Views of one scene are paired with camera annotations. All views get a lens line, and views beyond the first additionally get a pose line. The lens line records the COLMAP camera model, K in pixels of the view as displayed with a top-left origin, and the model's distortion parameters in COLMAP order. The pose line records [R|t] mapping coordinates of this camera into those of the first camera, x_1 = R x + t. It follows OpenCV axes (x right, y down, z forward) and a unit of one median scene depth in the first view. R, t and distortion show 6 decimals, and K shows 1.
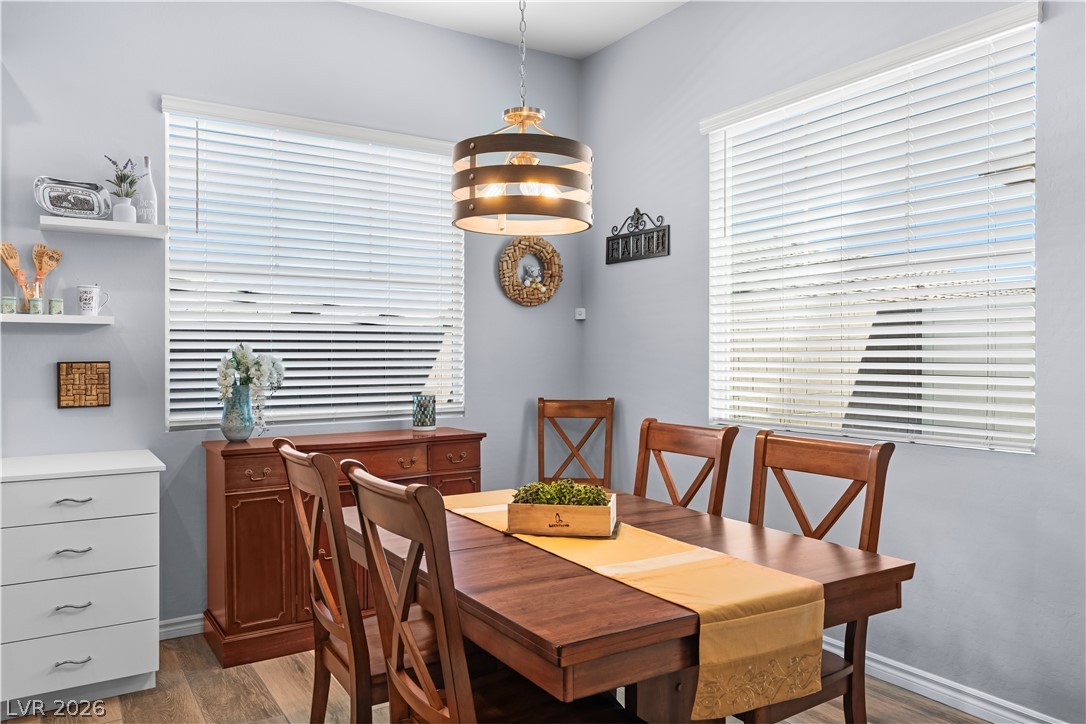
lens RADIAL K [[777.4, 0, 549.0], [0, 777.4, 358.0], [0, 0, 1]] dist [-0.002378, 0.012757]
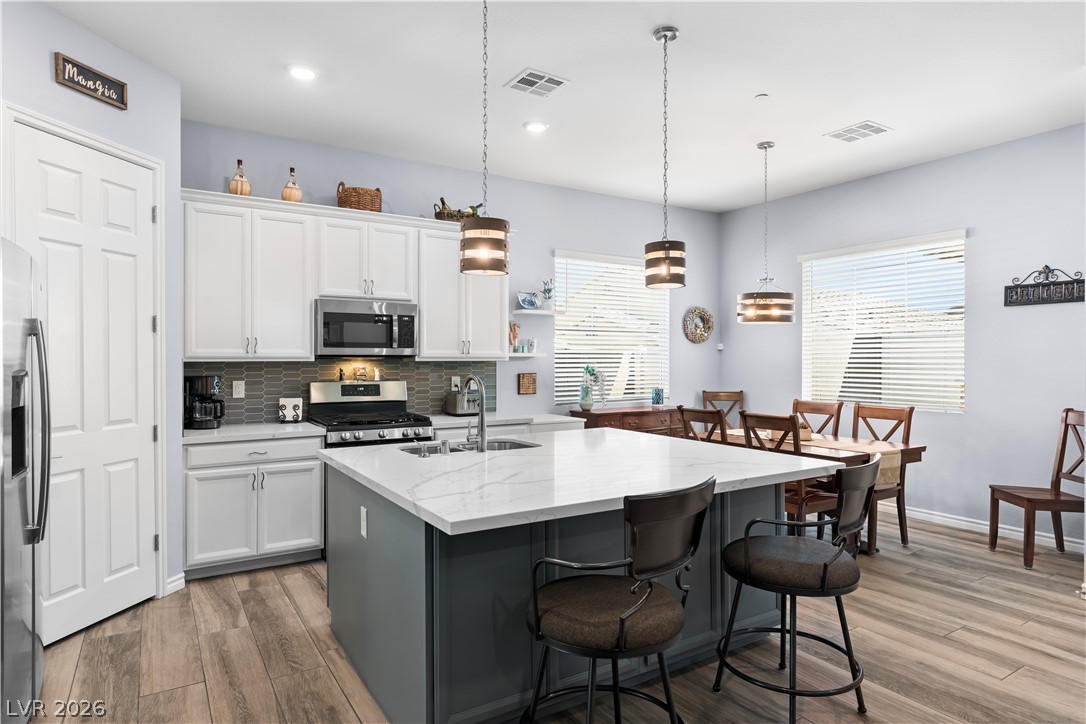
lens RADIAL K [[633.3, 0, 546.1], [0, 633.3, 356.1], [0, 0, 1]] dist [-0.003856, 0.003803]
pose [[0.999983, 0.001670, -0.005588, -0.542279], [-0.001707, 0.999977, -0.006507, -0.032927], [0.005577, 0.006517, 0.999963, -0.797552]]
